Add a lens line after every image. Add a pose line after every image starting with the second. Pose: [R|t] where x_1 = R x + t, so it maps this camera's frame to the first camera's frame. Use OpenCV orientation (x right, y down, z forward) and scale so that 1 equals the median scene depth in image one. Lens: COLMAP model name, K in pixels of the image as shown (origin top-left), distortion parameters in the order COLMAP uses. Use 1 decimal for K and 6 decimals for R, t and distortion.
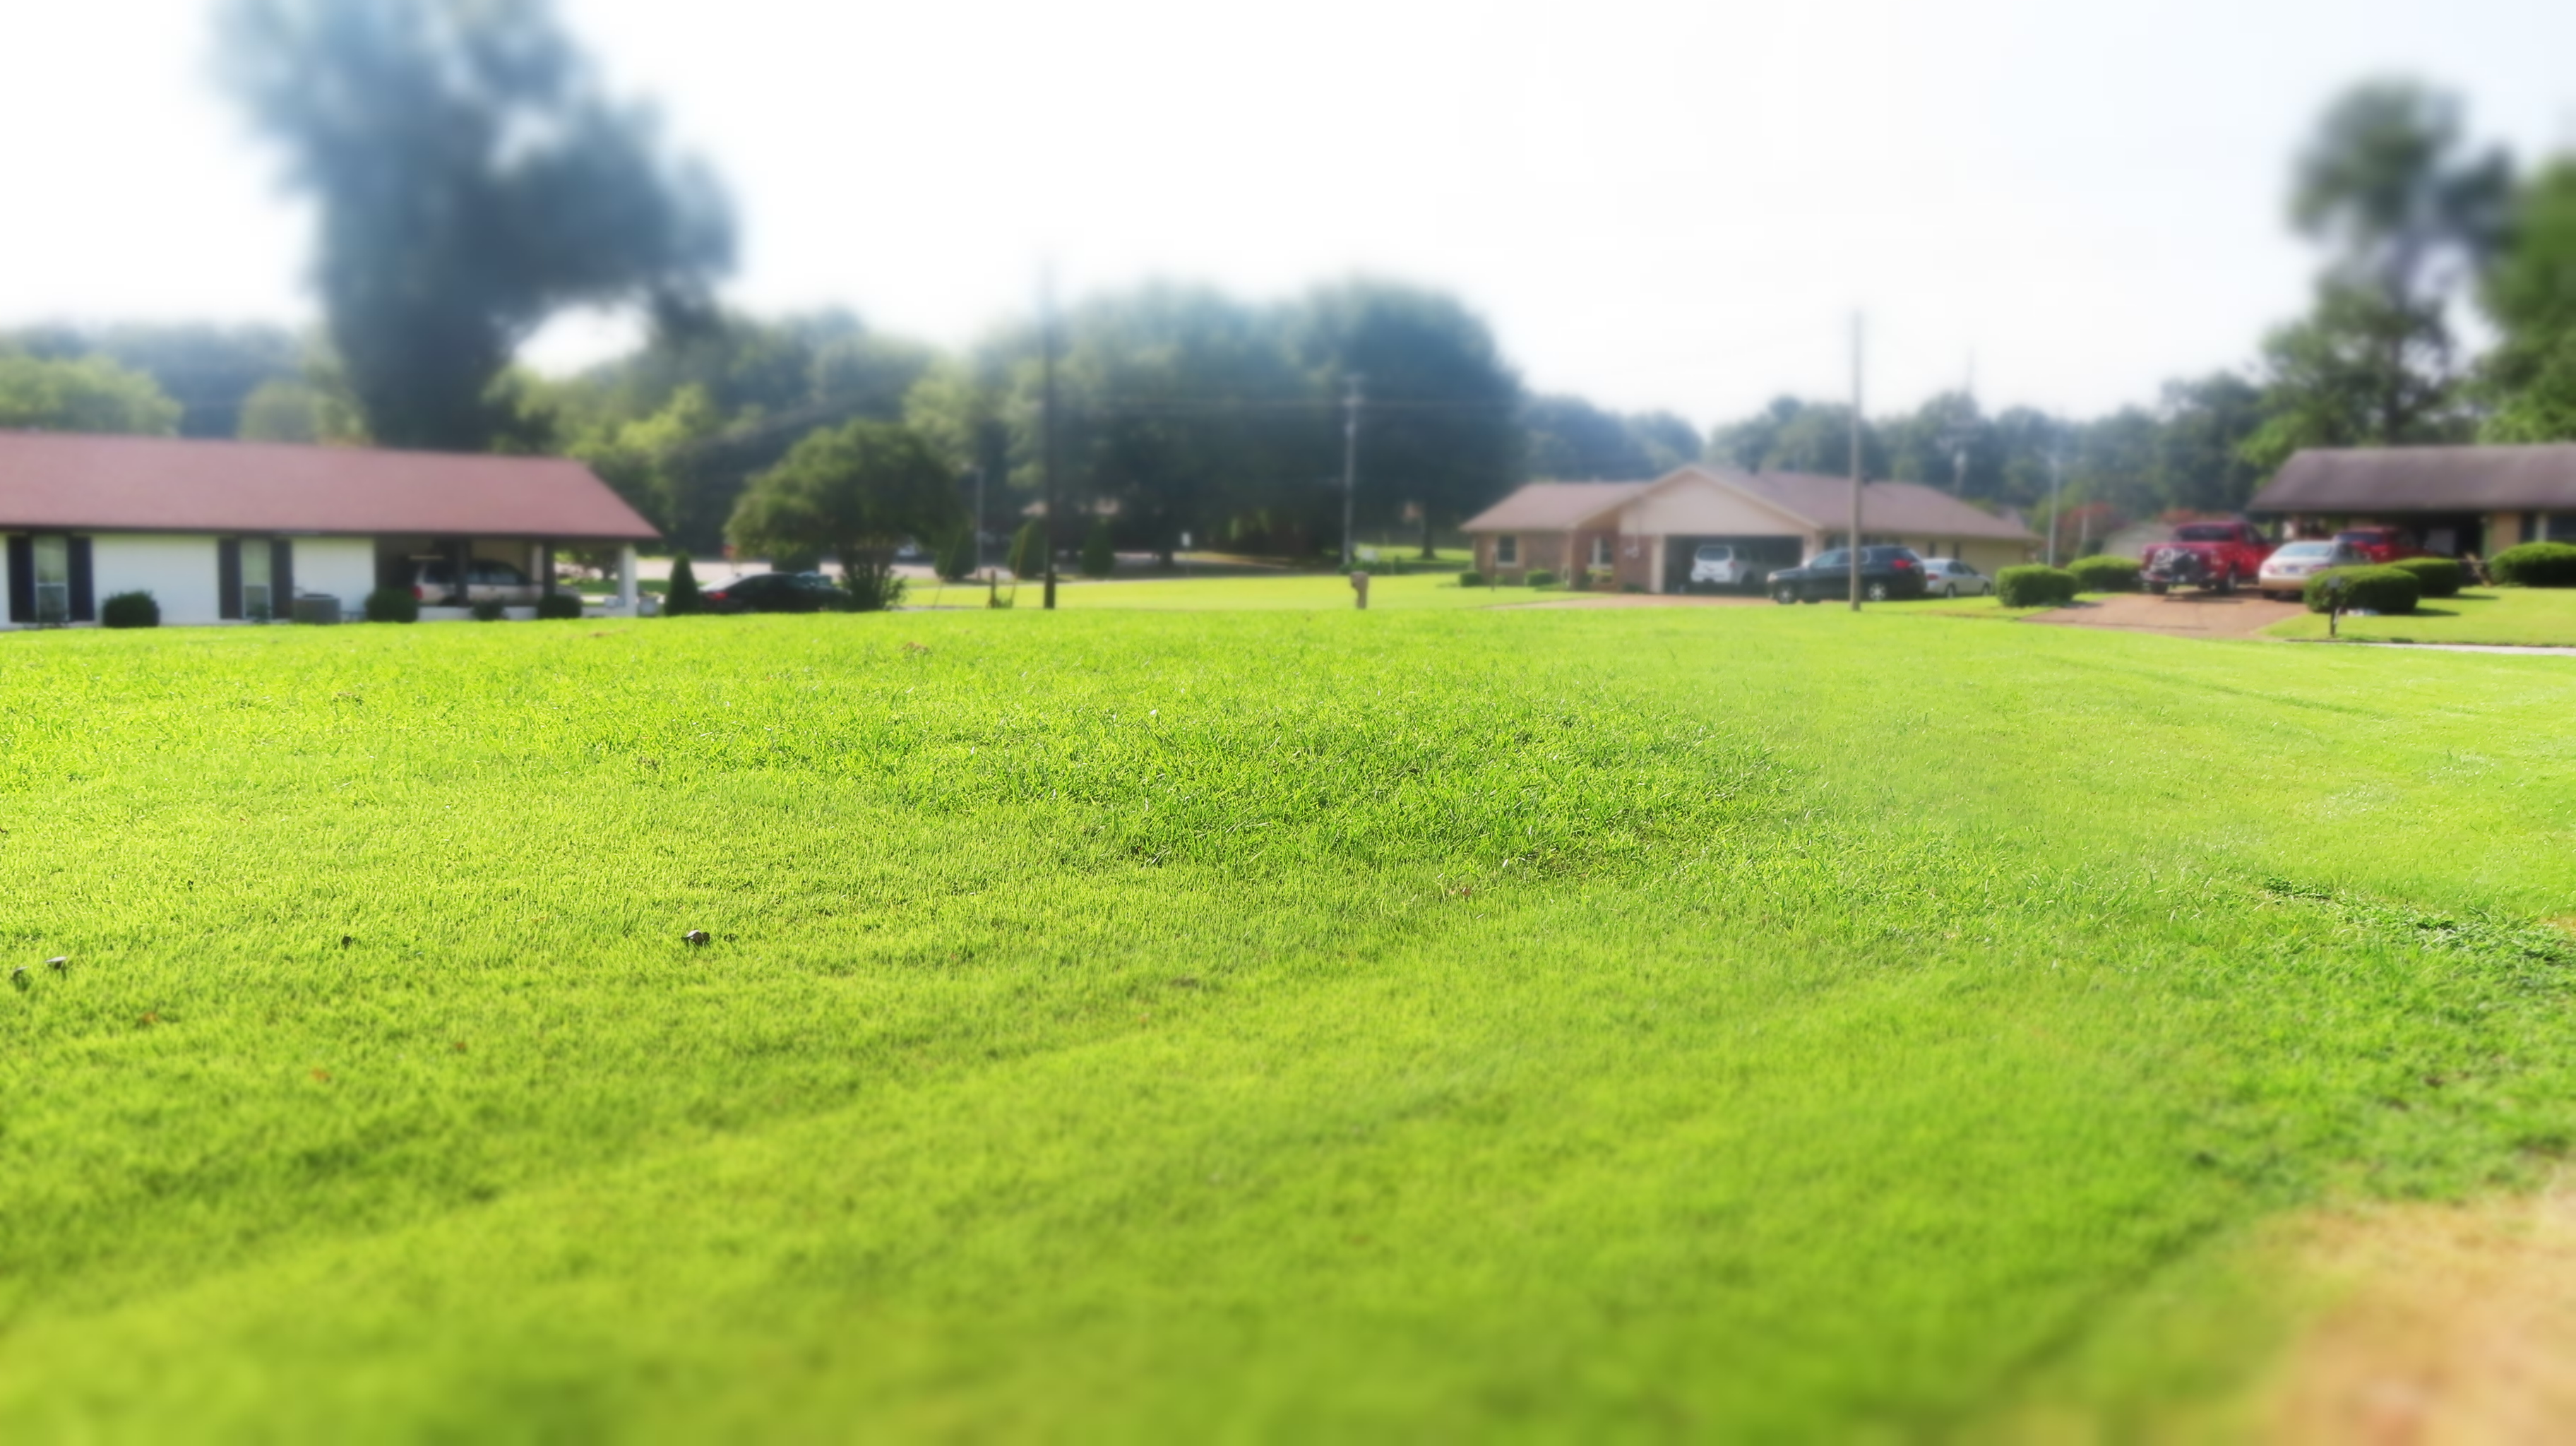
lens RADIAL K [[1849.3, 0, 1287.6], [0, 1849.3, 712.3], [0, 0, 1]] dist [-0.005493, 0.007763]
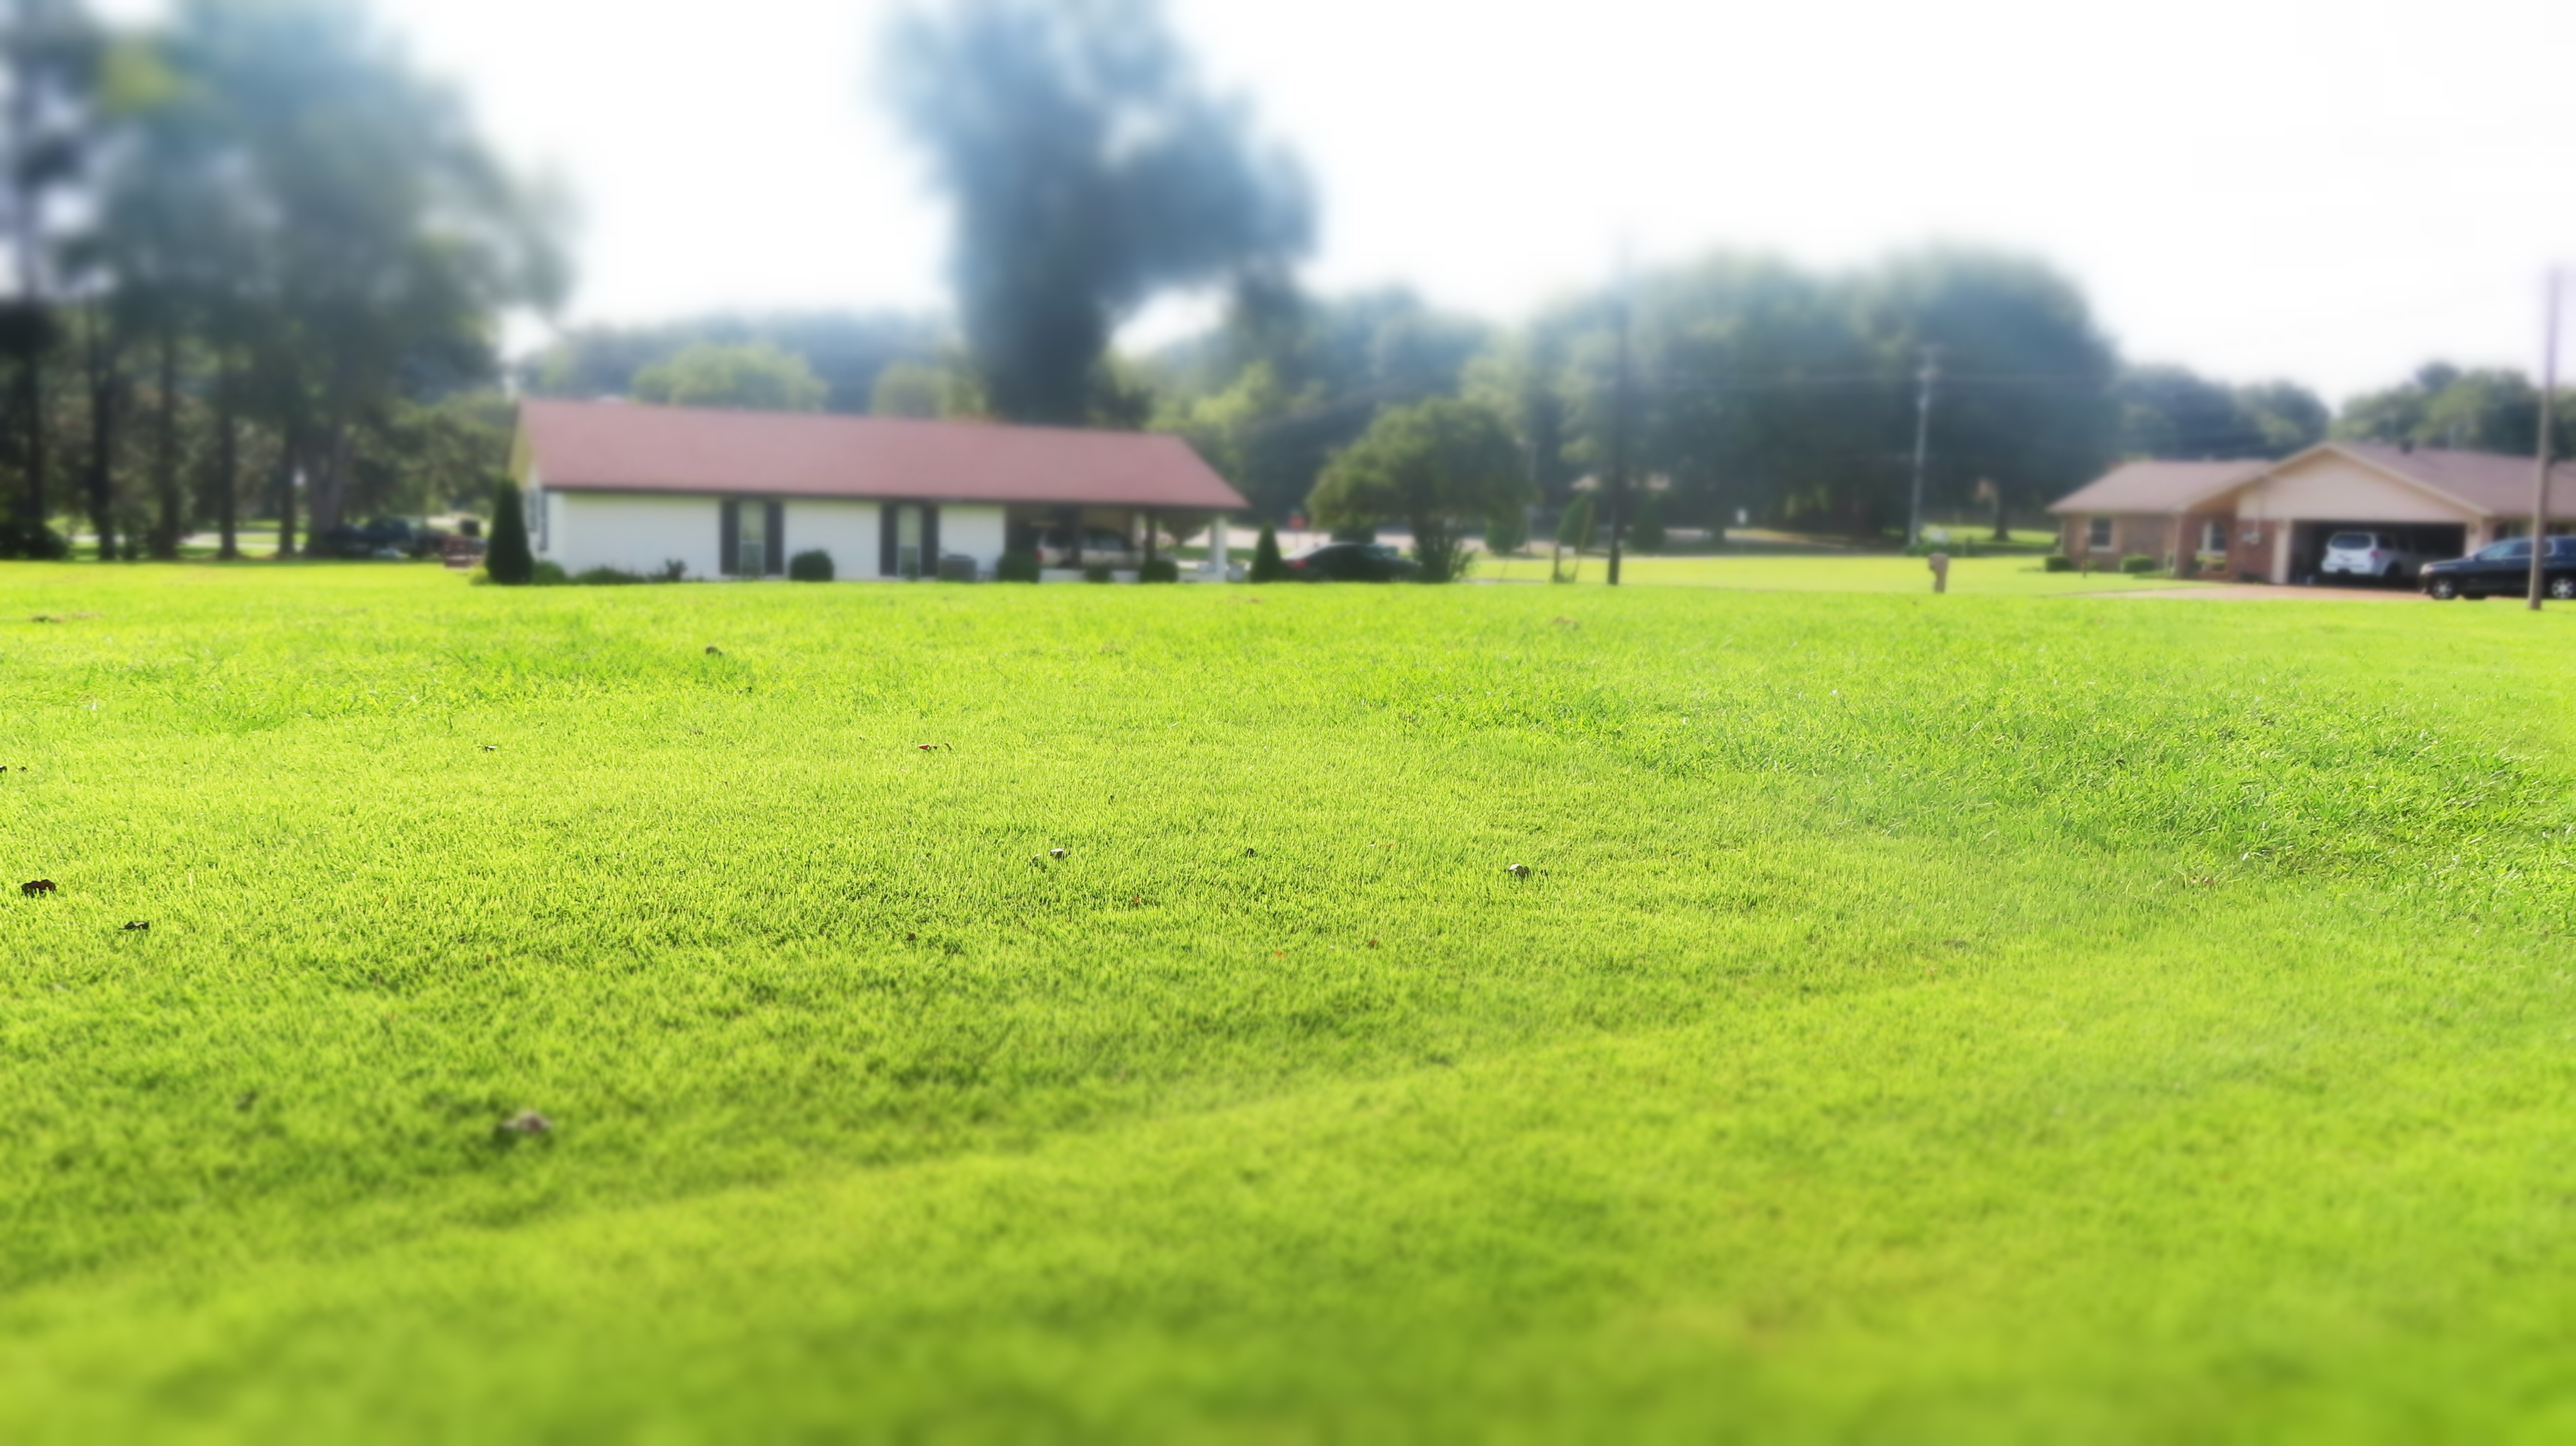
lens RADIAL K [[1849.3, 0, 1287.6], [0, 1849.3, 712.3], [0, 0, 1]] dist [-0.005493, 0.007763]
pose [[0.958770, 0.044148, -0.280732, -0.013355], [-0.040198, 0.998995, 0.019817, 0.000569], [0.281325, -0.007715, 0.959582, -0.014540]]
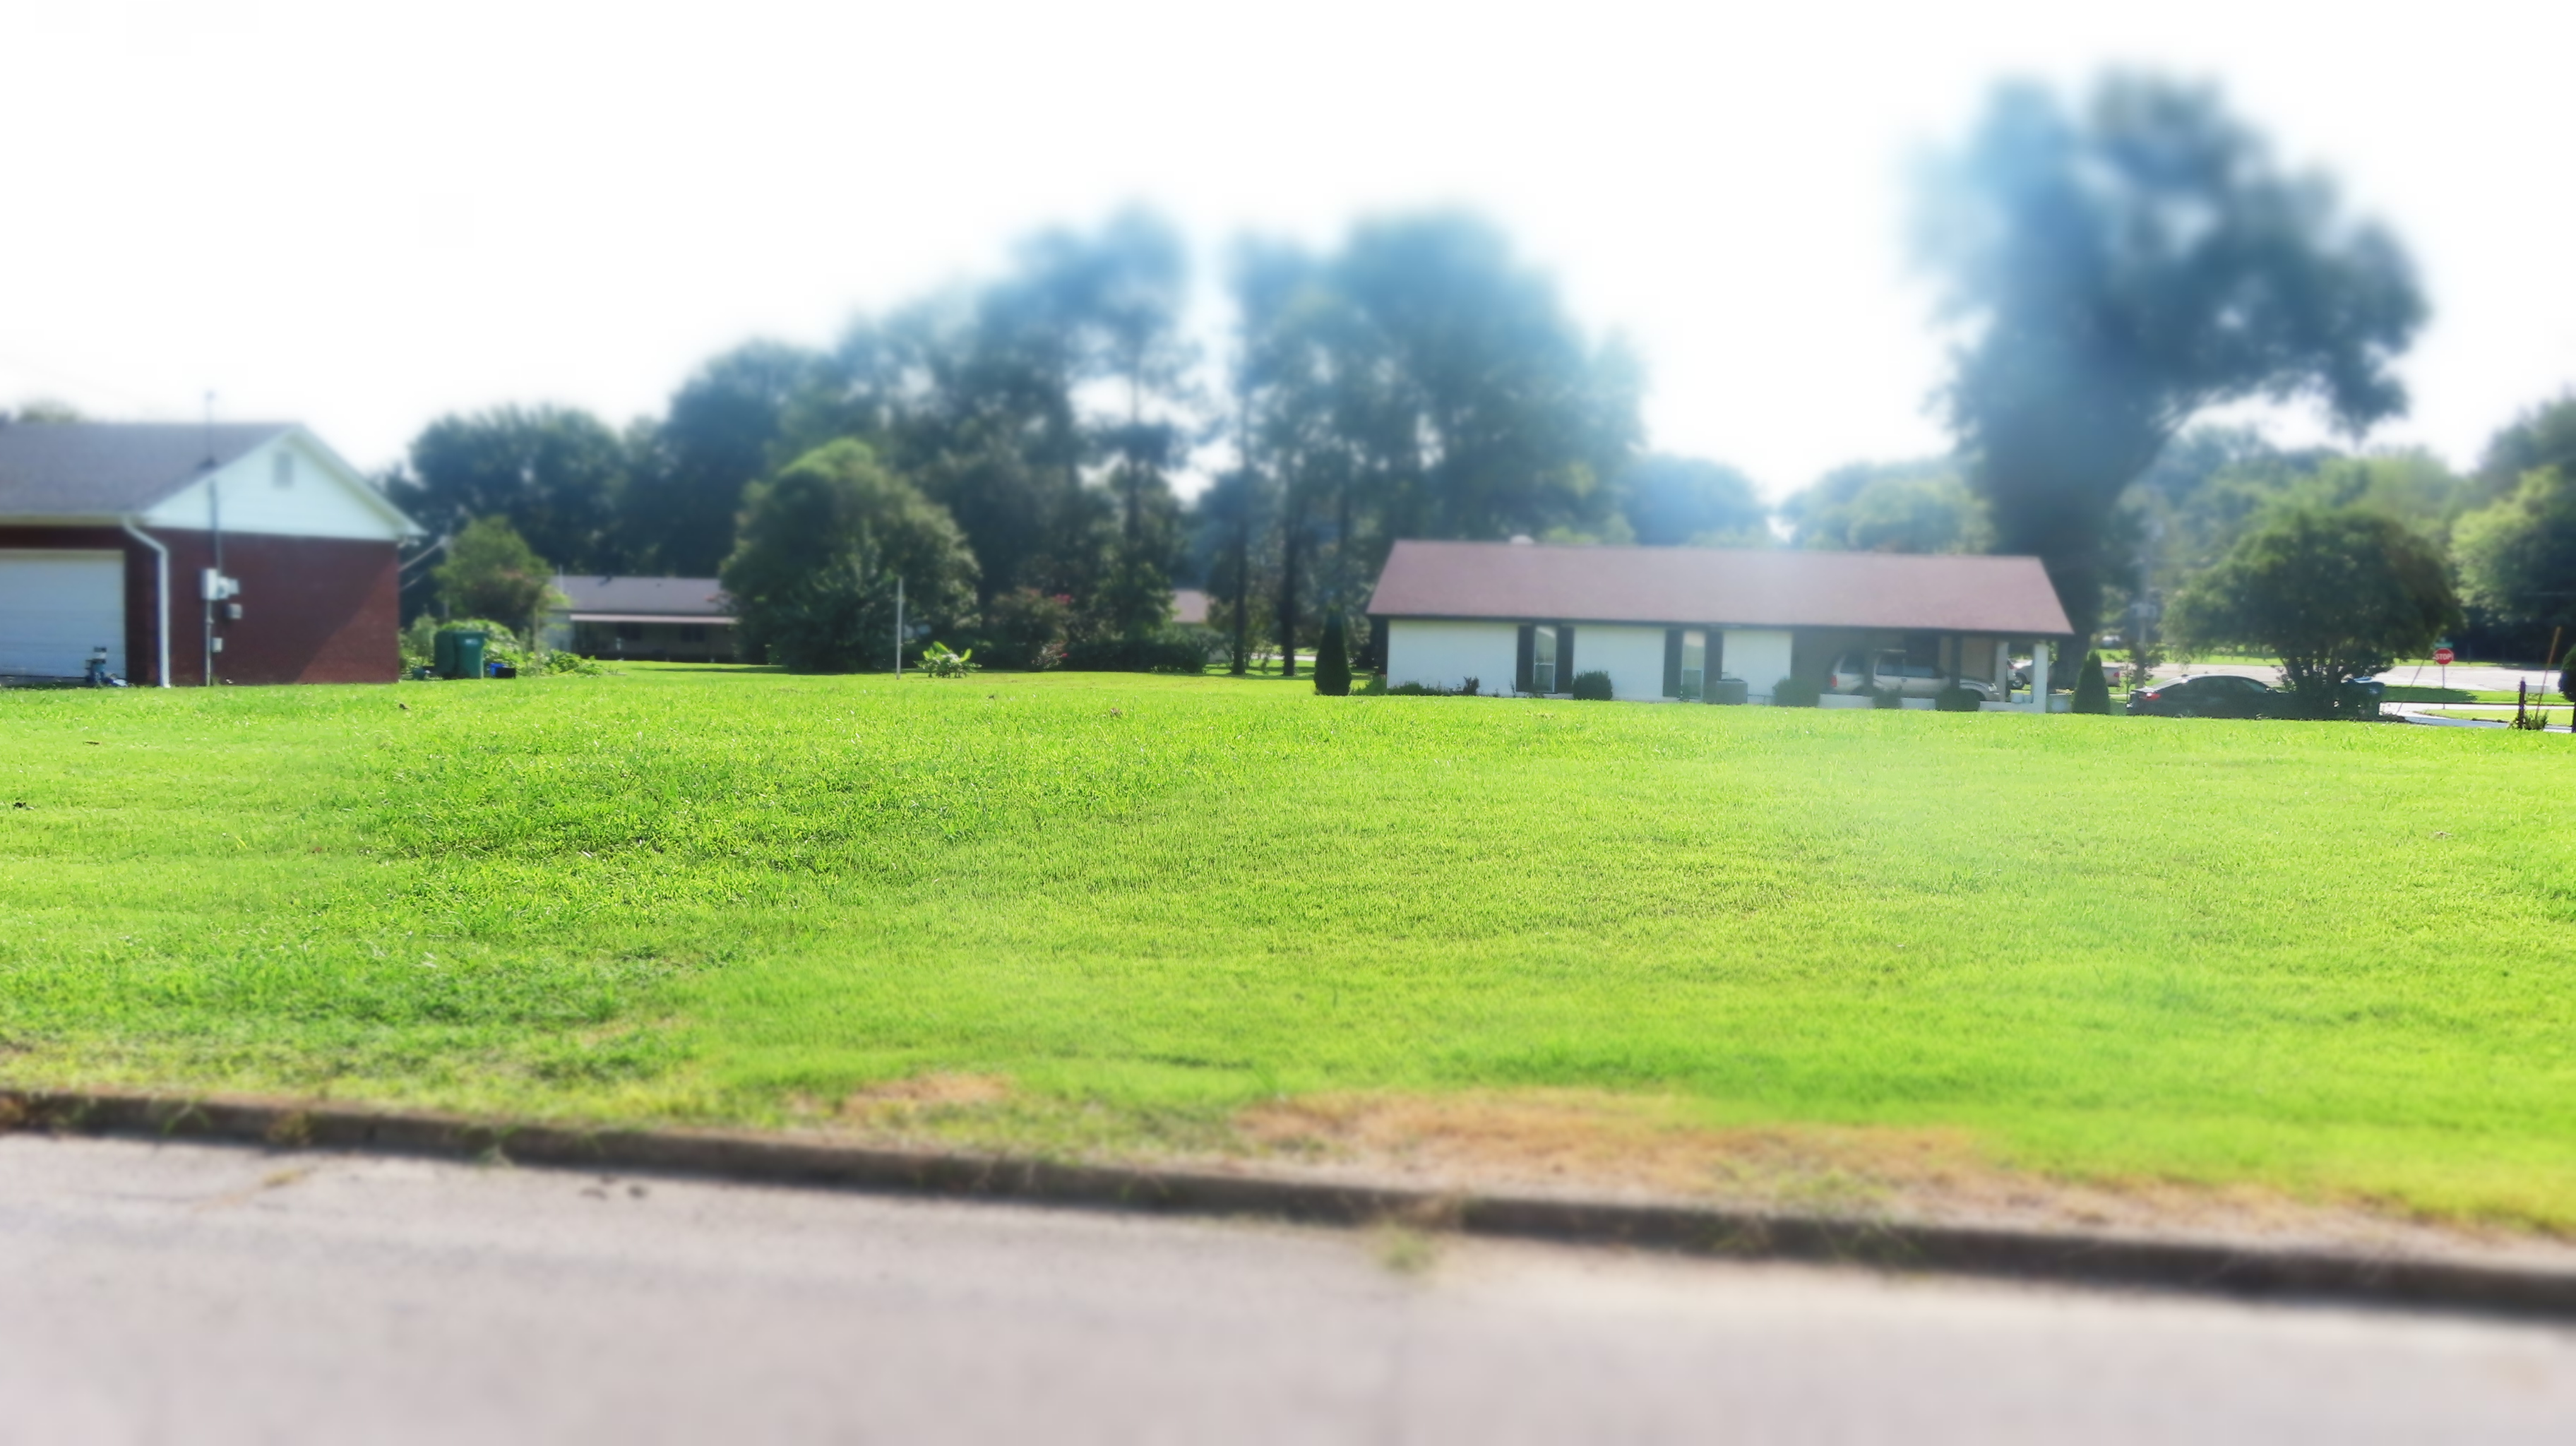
lens RADIAL K [[1846.1, 0, 1289.9], [0, 1846.1, 710.8], [0, 0, 1]] dist [-0.009145, 0.007631]
pose [[0.561860, 0.046808, -0.825907, 0.220053], [-0.092092, 0.995731, -0.006217, -0.009058], [0.822090, 0.079552, 0.563772, 0.100088]]
